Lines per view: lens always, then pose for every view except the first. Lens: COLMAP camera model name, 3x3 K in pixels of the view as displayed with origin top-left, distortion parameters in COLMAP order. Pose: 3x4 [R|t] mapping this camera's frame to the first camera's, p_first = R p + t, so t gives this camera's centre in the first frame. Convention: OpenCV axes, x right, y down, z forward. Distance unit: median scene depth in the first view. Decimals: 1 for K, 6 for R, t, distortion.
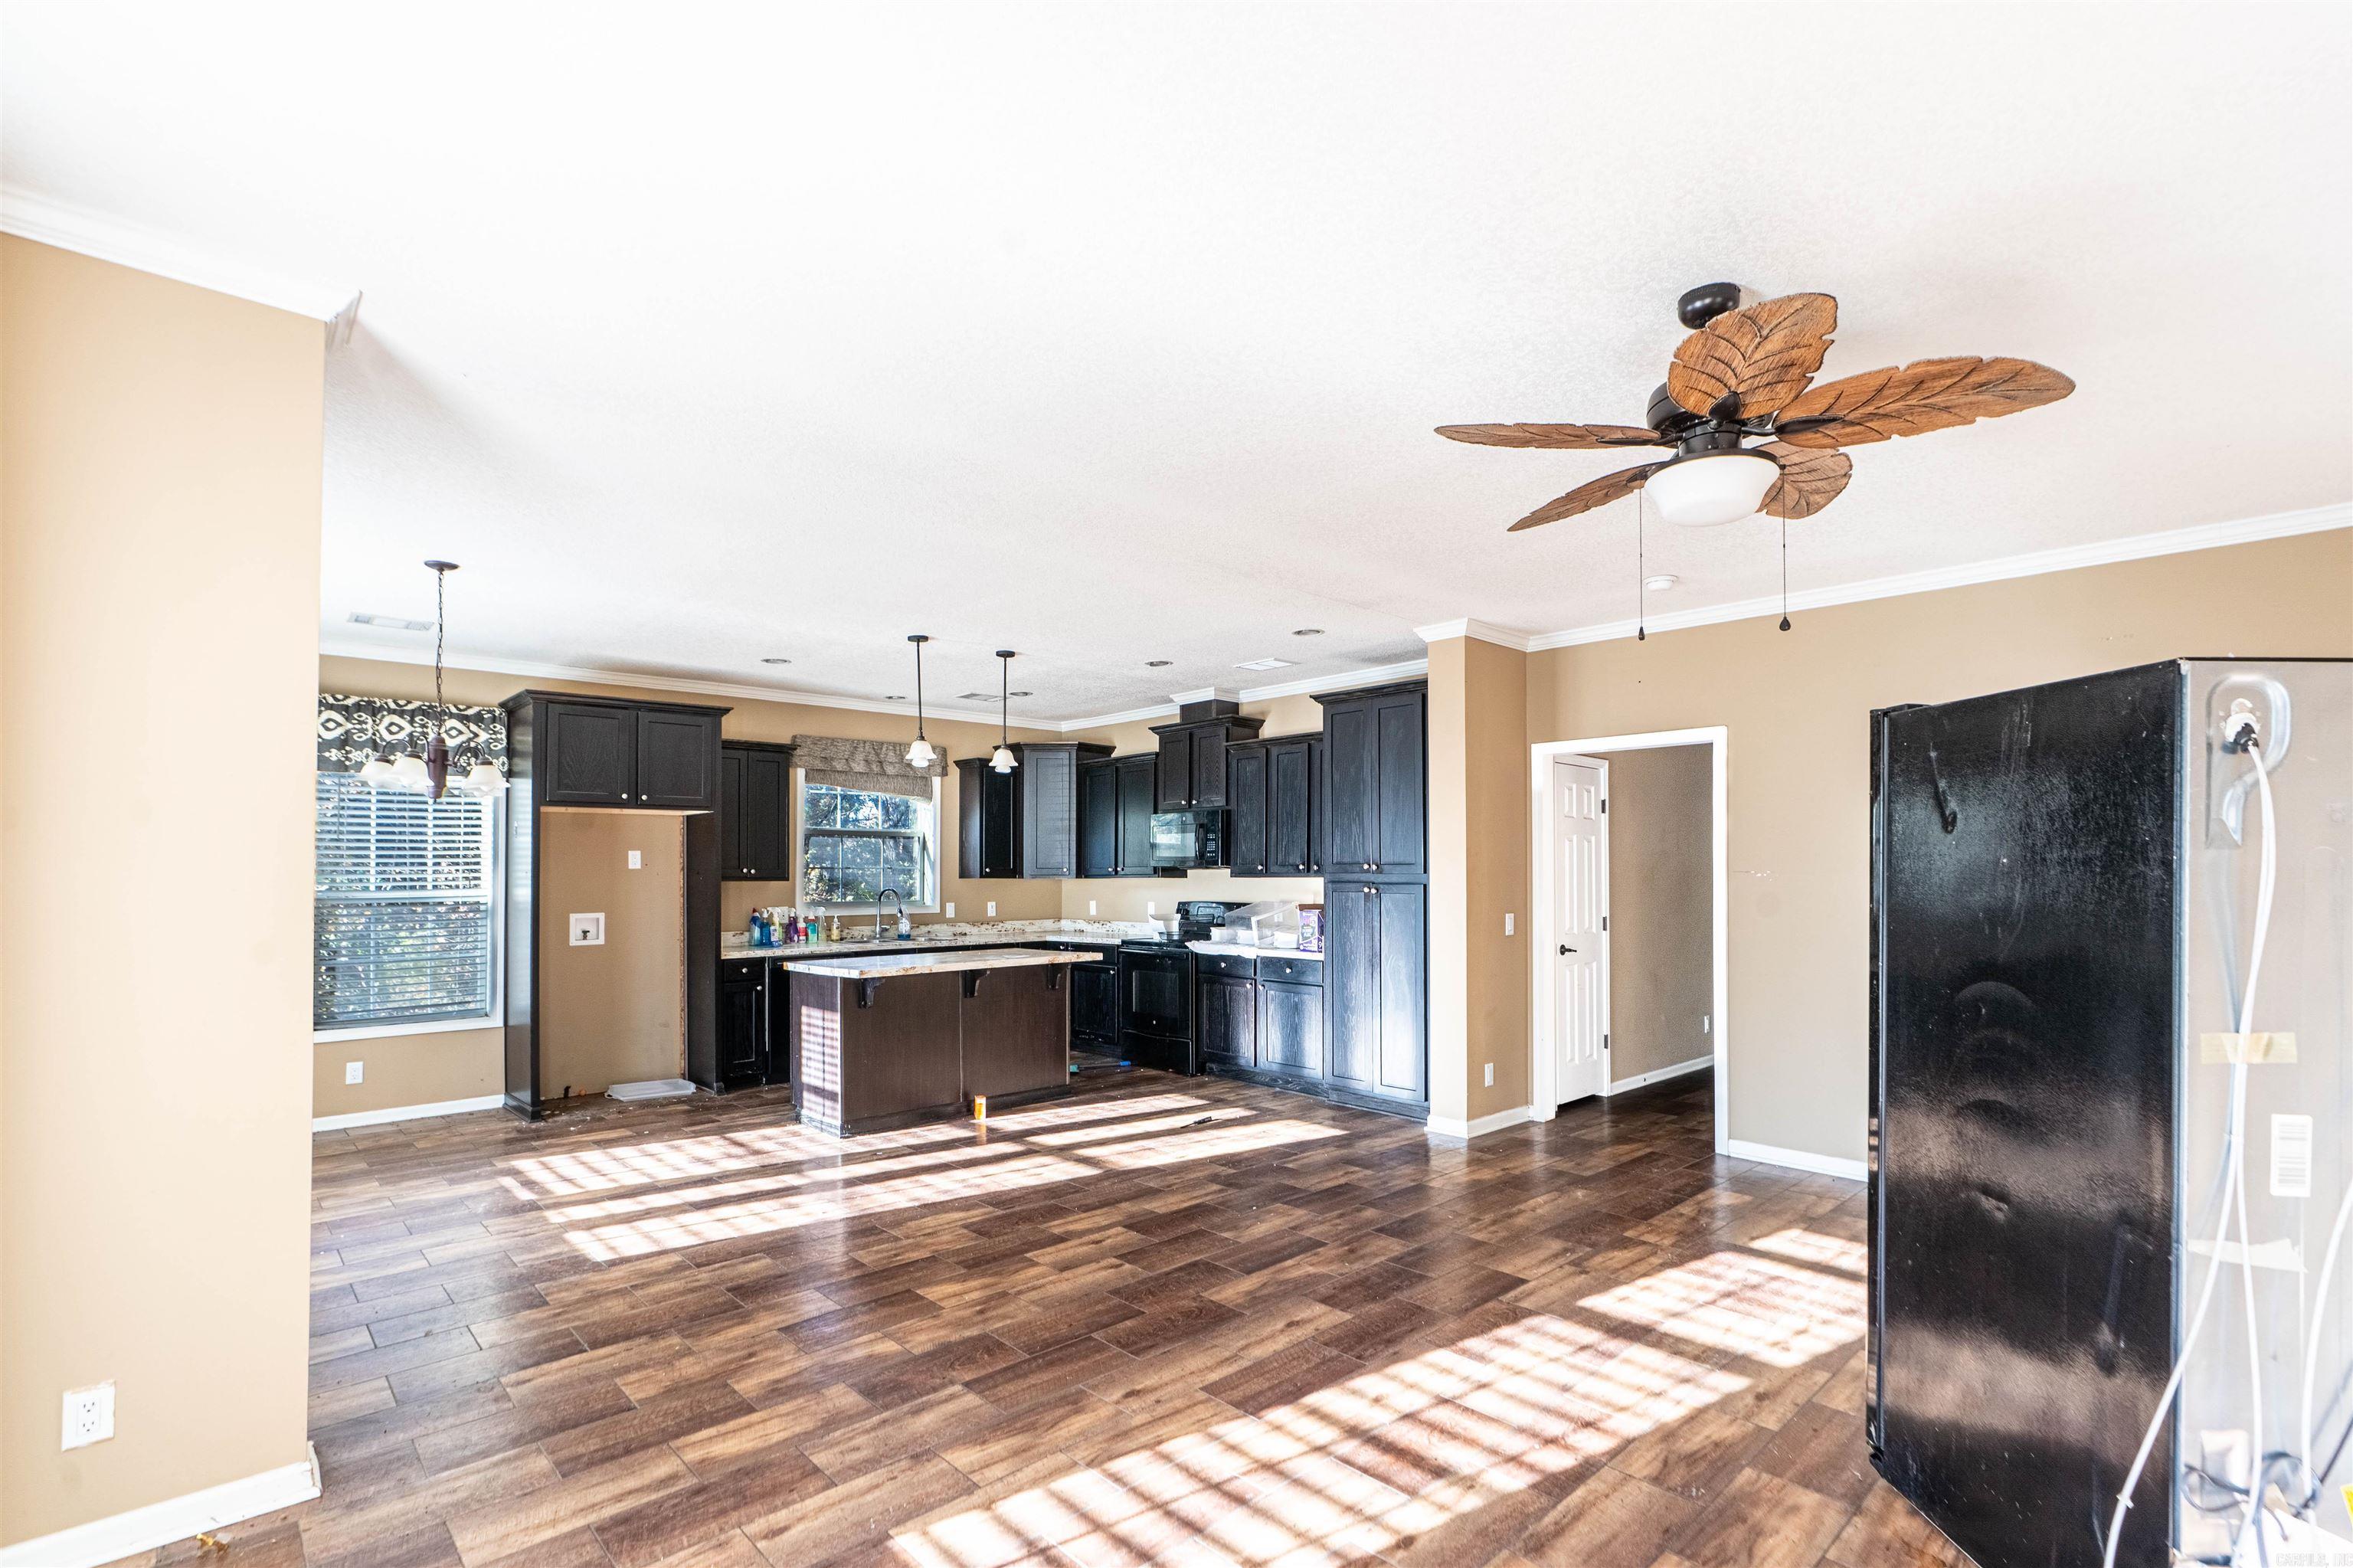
lens RADIAL K [[1078.1, 0, 1170.8], [0, 1078.1, 861.6], [0, 0, 1]] dist [-0.000729, -0.000350]
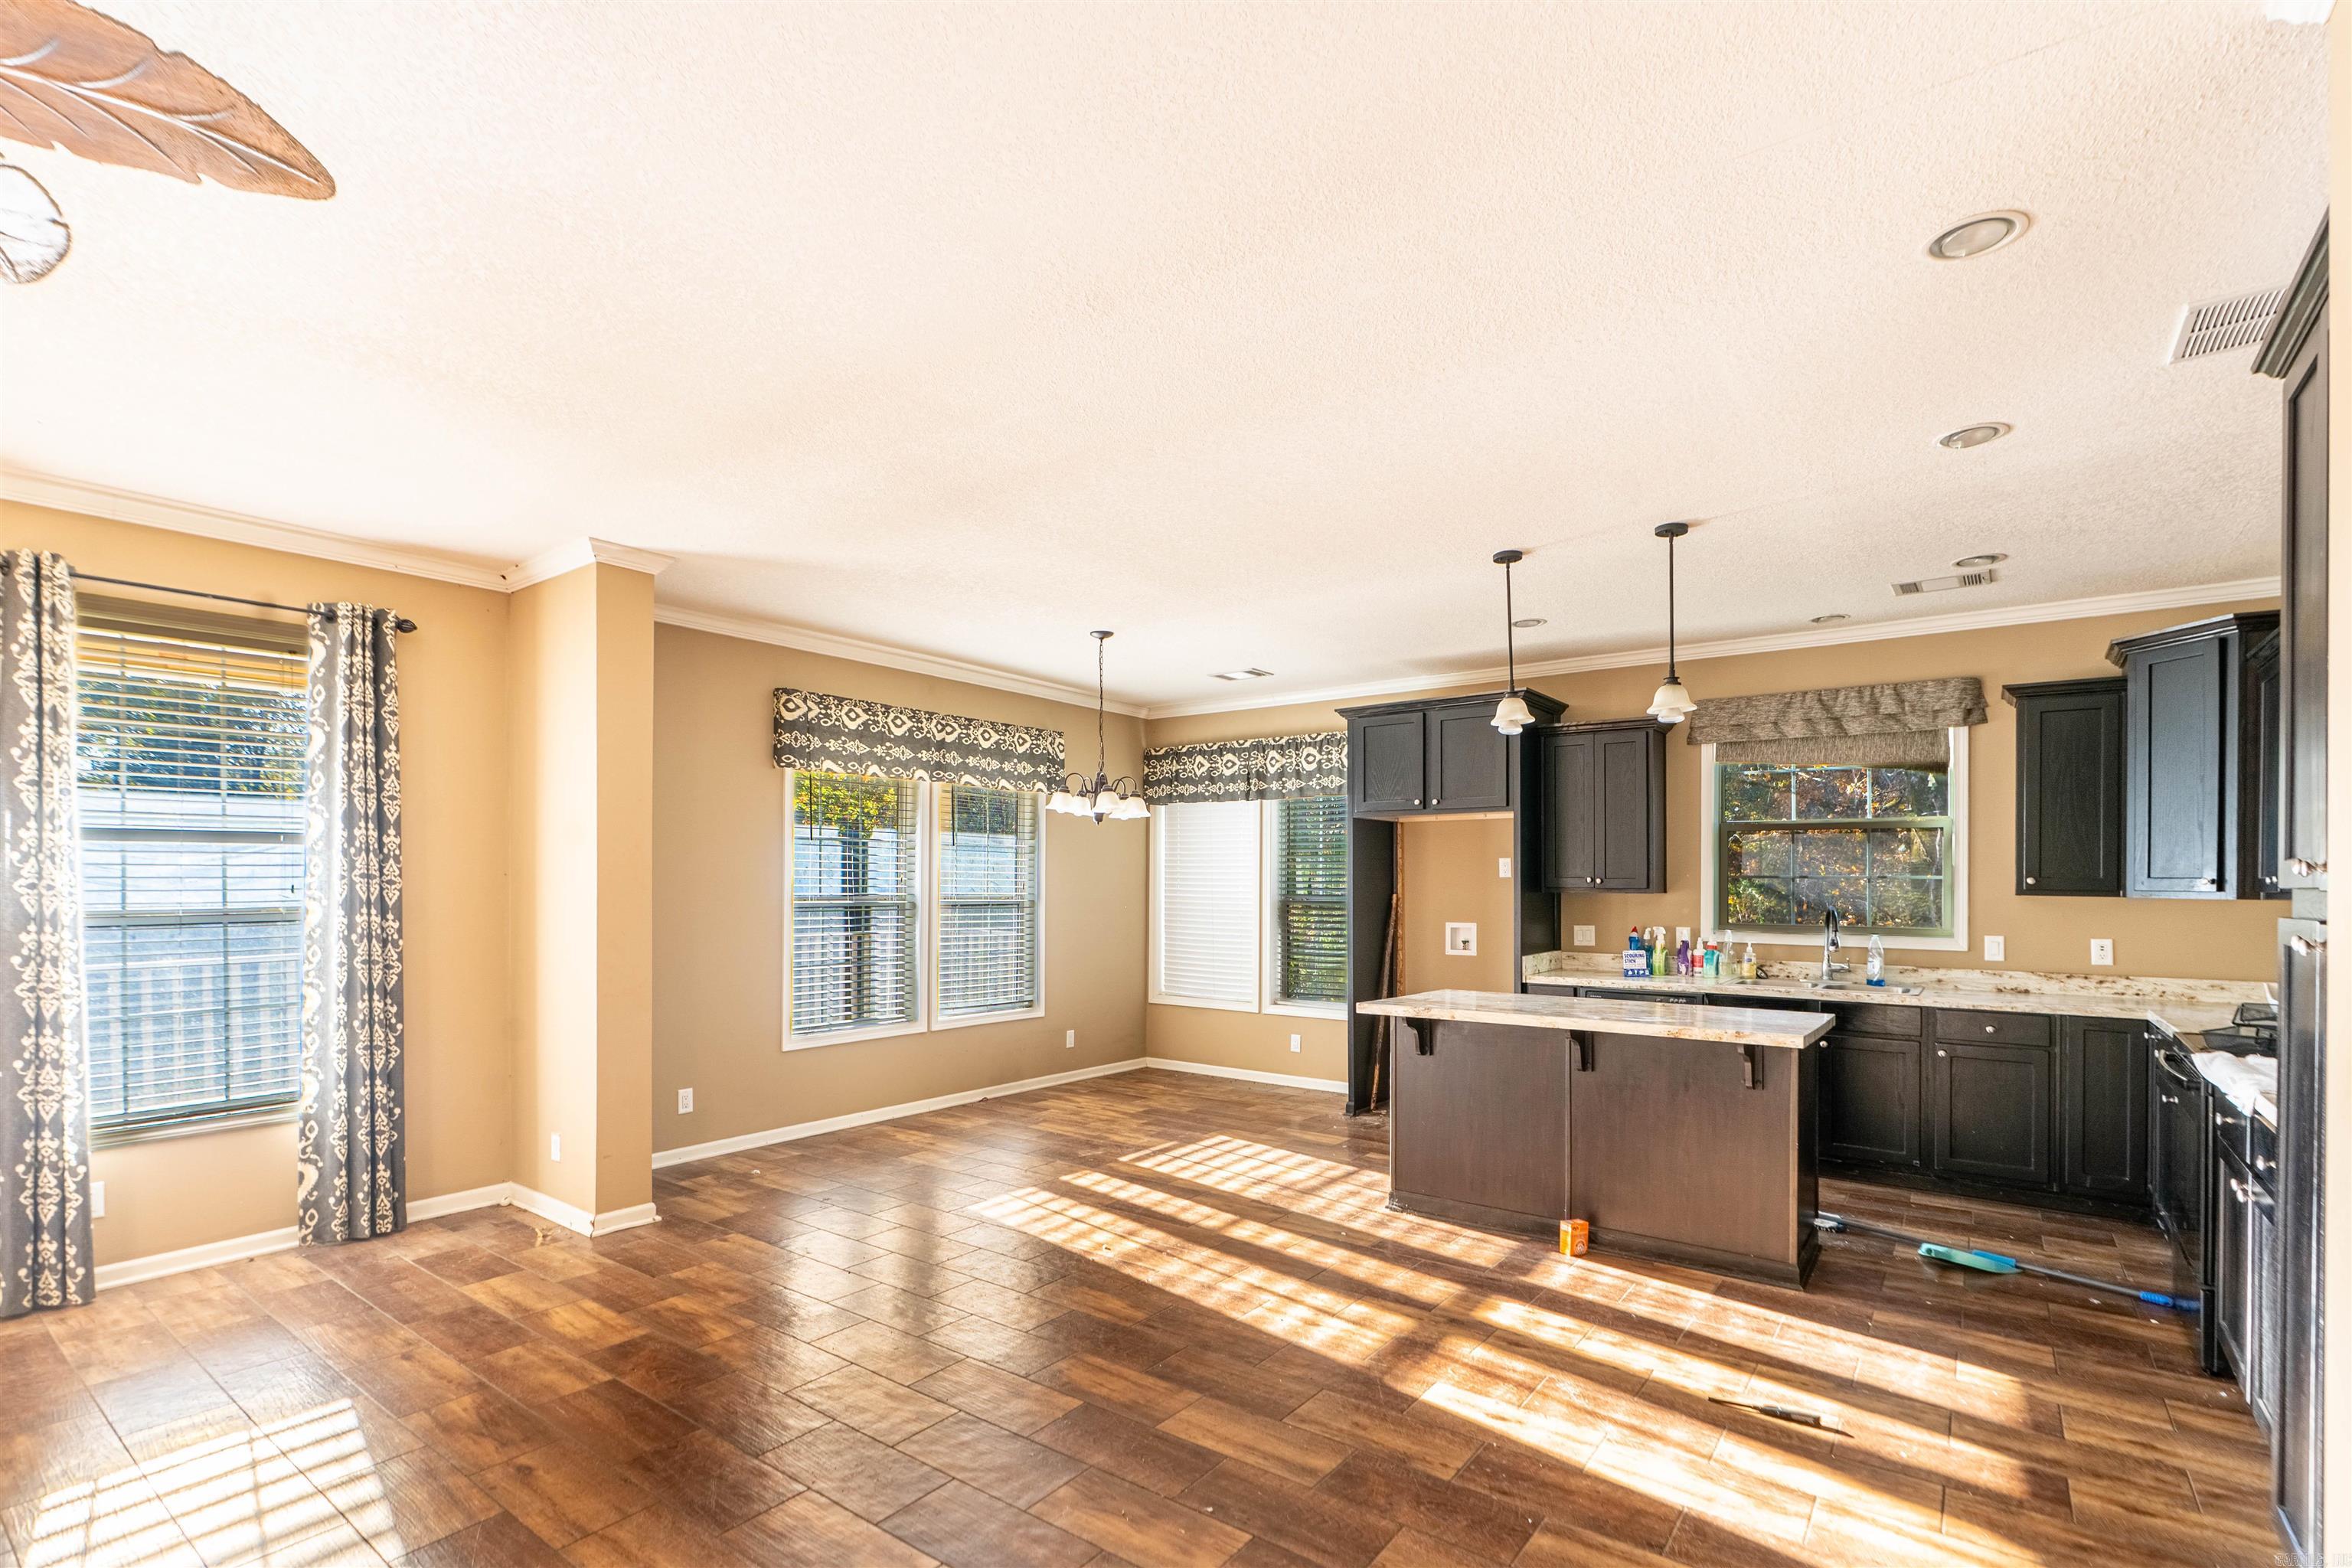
lens RADIAL K [[1091.5, 0, 1152.9], [0, 1091.5, 880.1], [0, 0, 1]] dist [0.001914, 0.000059]
pose [[0.173871, 0.007219, -0.984742, 0.350652], [0.007383, 0.999935, 0.008634, -0.001118], [0.984741, -0.008771, 0.173807, 0.500791]]
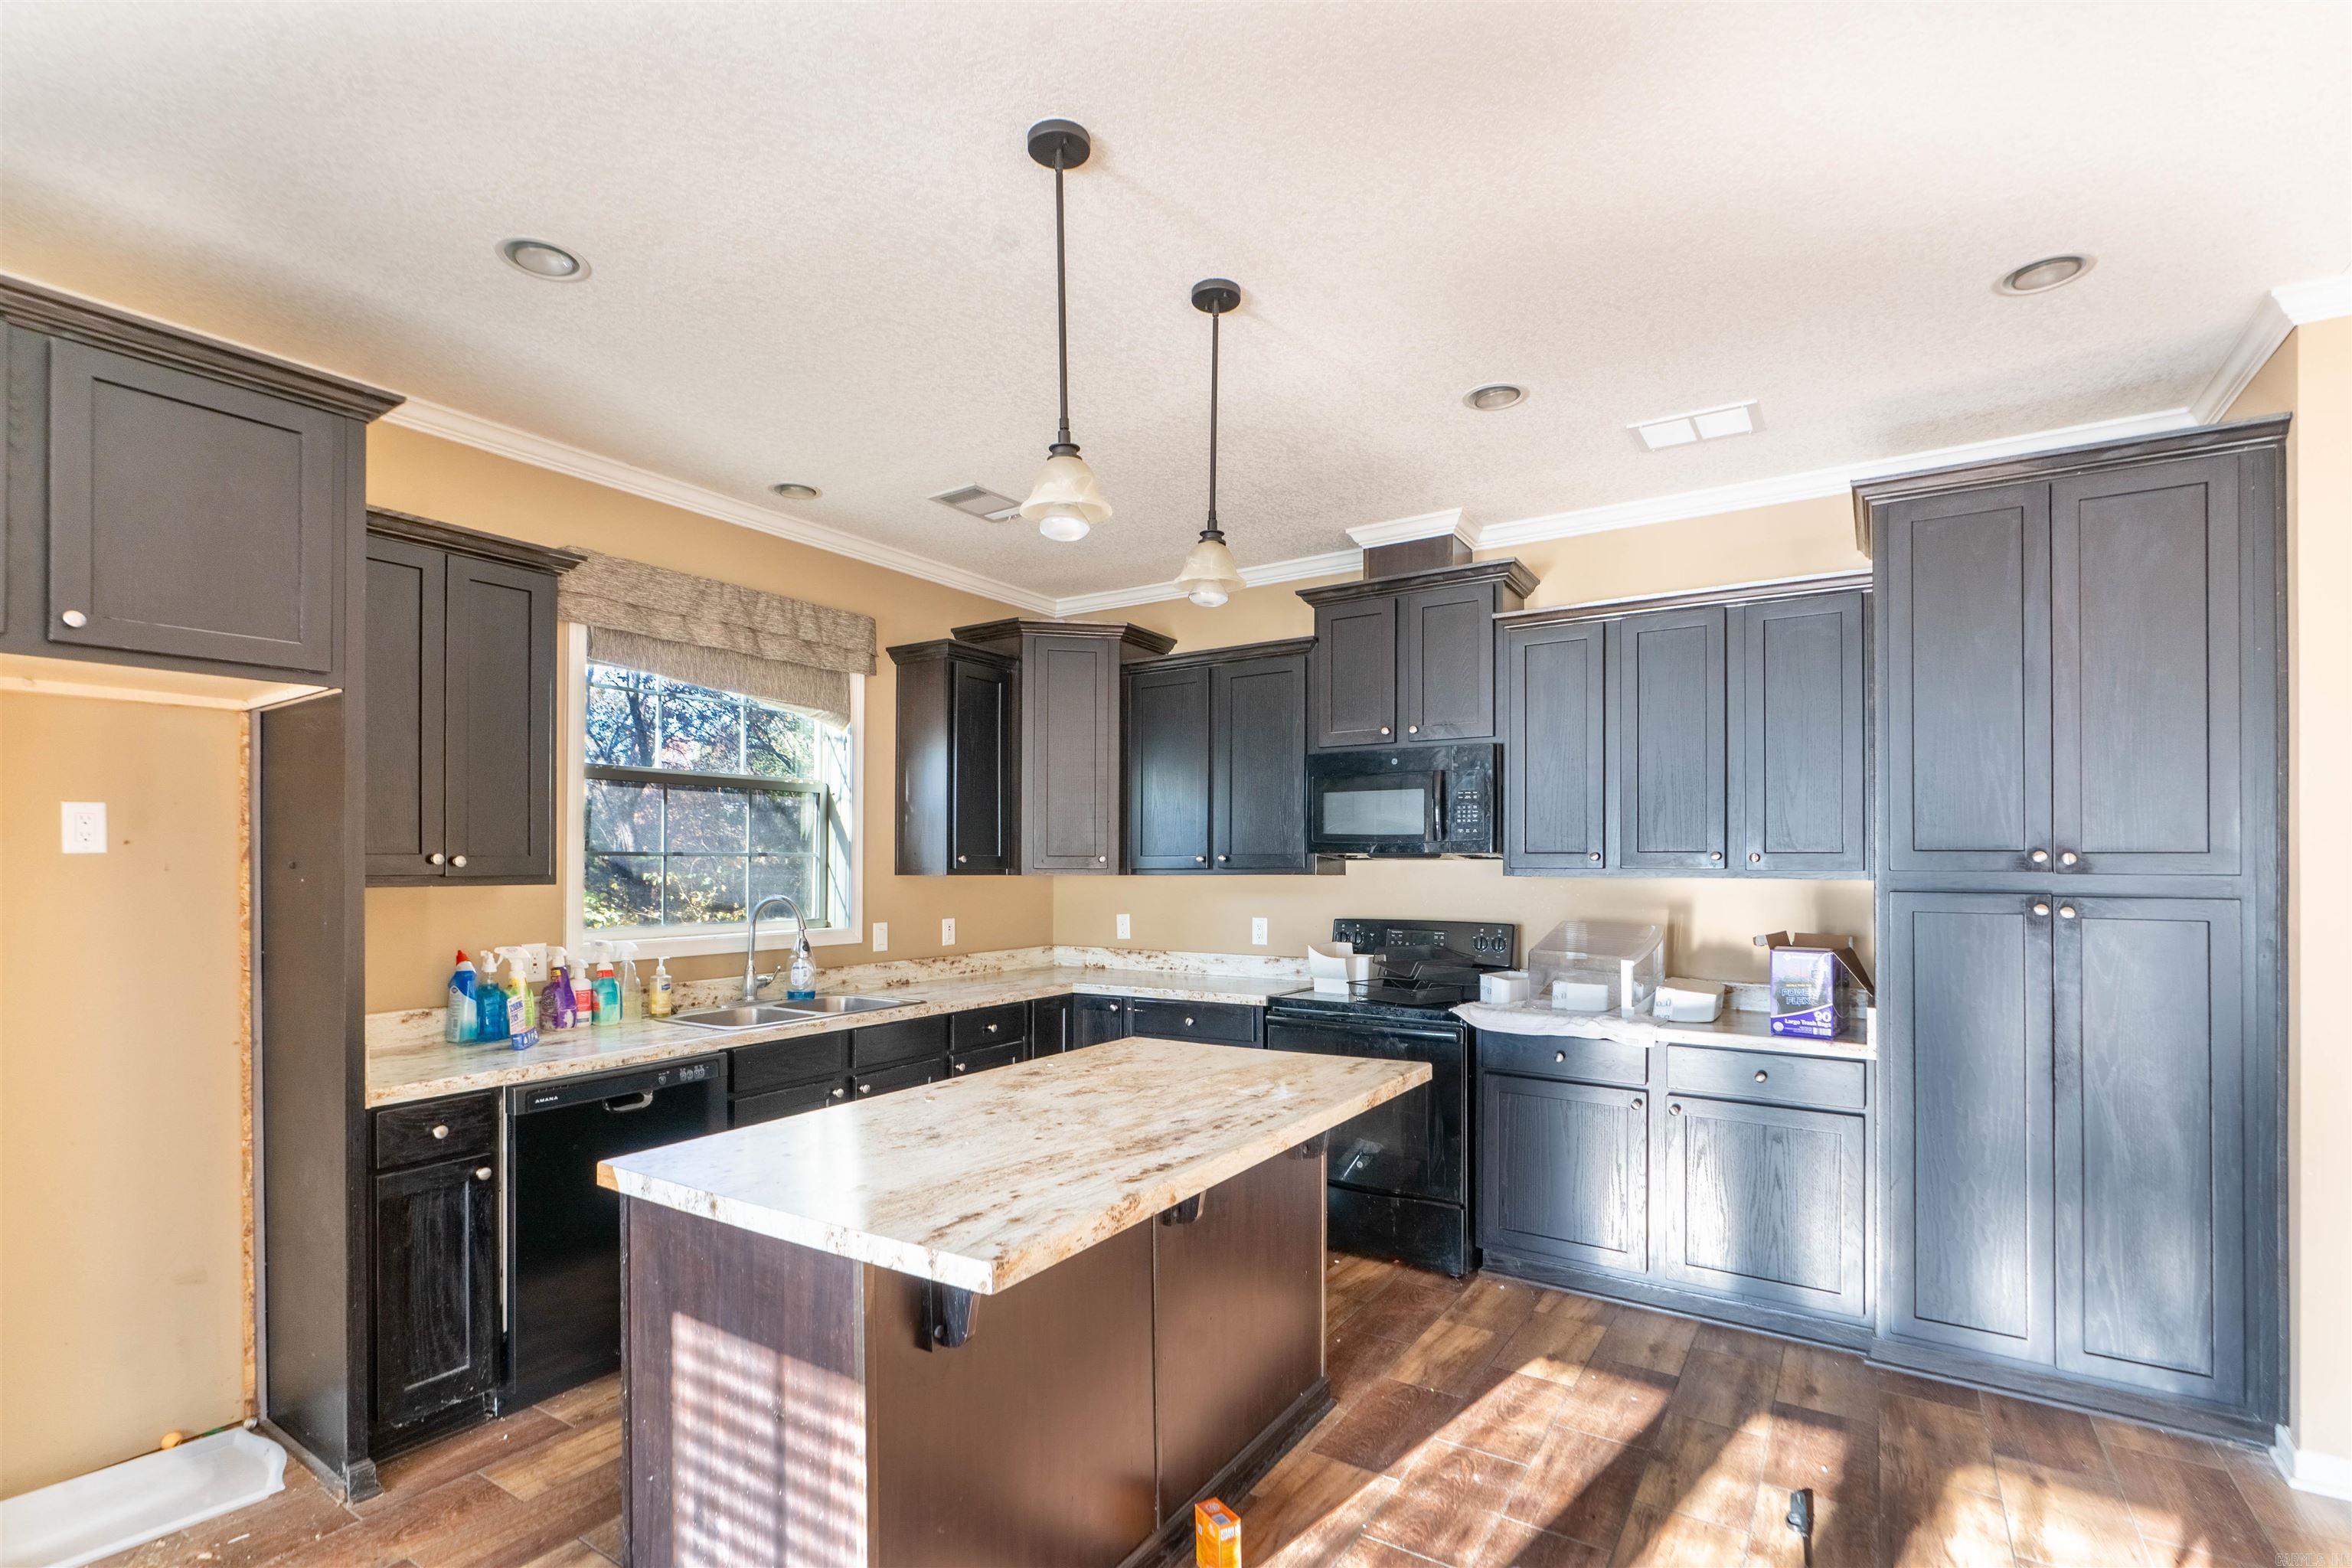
lens RADIAL K [[1077.6, 0, 1170.3], [0, 1077.6, 861.5], [0, 0, 1]] dist [-0.000729, -0.000350]
pose [[0.970755, 0.003919, 0.240039, -0.220612], [-0.006534, 0.999928, 0.010099, 0.003457], [-0.239982, -0.011372, 0.970711, 0.532982]]
